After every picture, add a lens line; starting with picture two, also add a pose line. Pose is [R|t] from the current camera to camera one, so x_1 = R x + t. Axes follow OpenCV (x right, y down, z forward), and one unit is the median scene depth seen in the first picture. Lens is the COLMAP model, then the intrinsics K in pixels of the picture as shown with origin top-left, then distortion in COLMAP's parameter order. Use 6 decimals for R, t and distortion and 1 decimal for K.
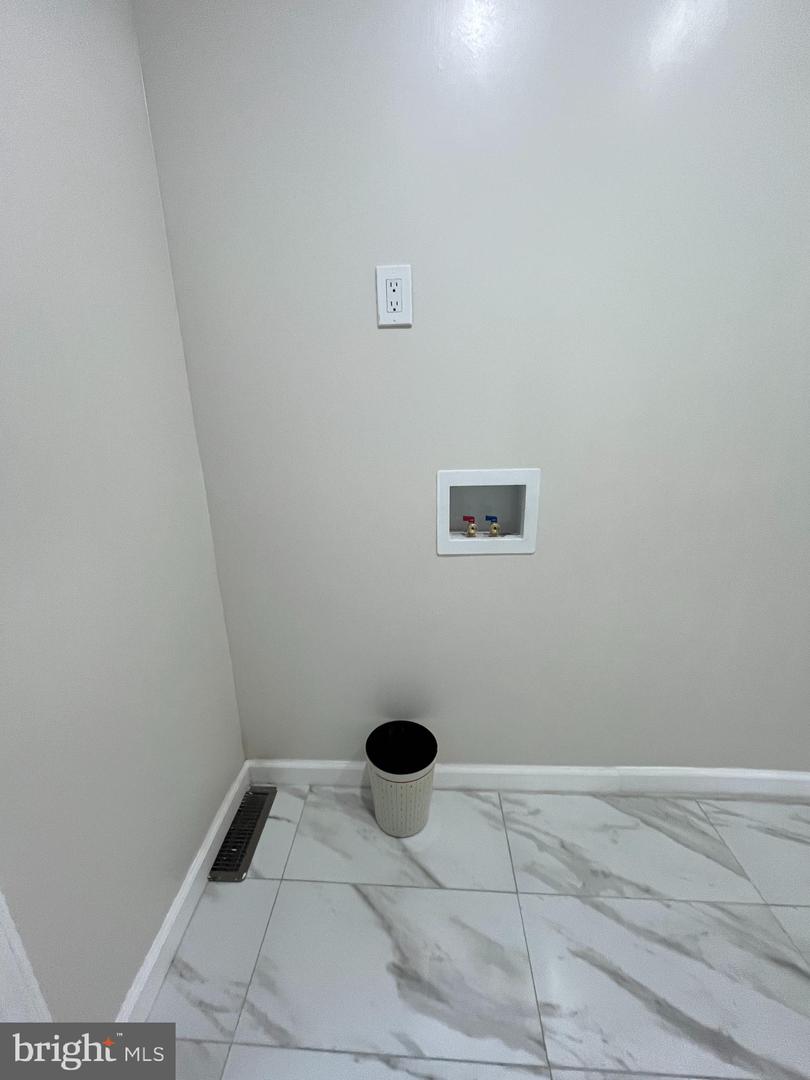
lens RADIAL K [[436.8, 0, 403.7], [0, 436.8, 533.4], [0, 0, 1]] dist [-0.001324, -0.000931]
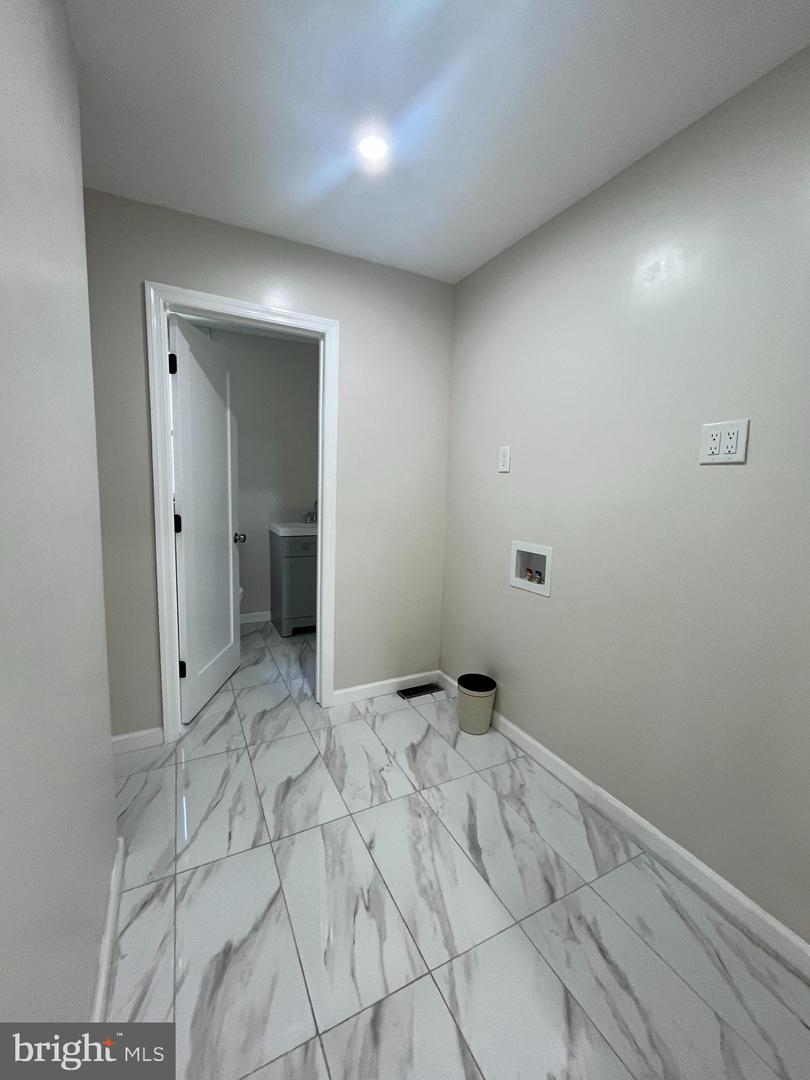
lens RADIAL K [[436.8, 0, 403.7], [0, 436.8, 538.0], [0, 0, 1]] dist [-0.001324, -0.000931]
pose [[0.504678, 0.147915, -0.850542, 1.451433], [-0.288449, 0.957484, -0.004641, -0.004282], [0.813694, 0.247680, 0.525887, -0.418806]]
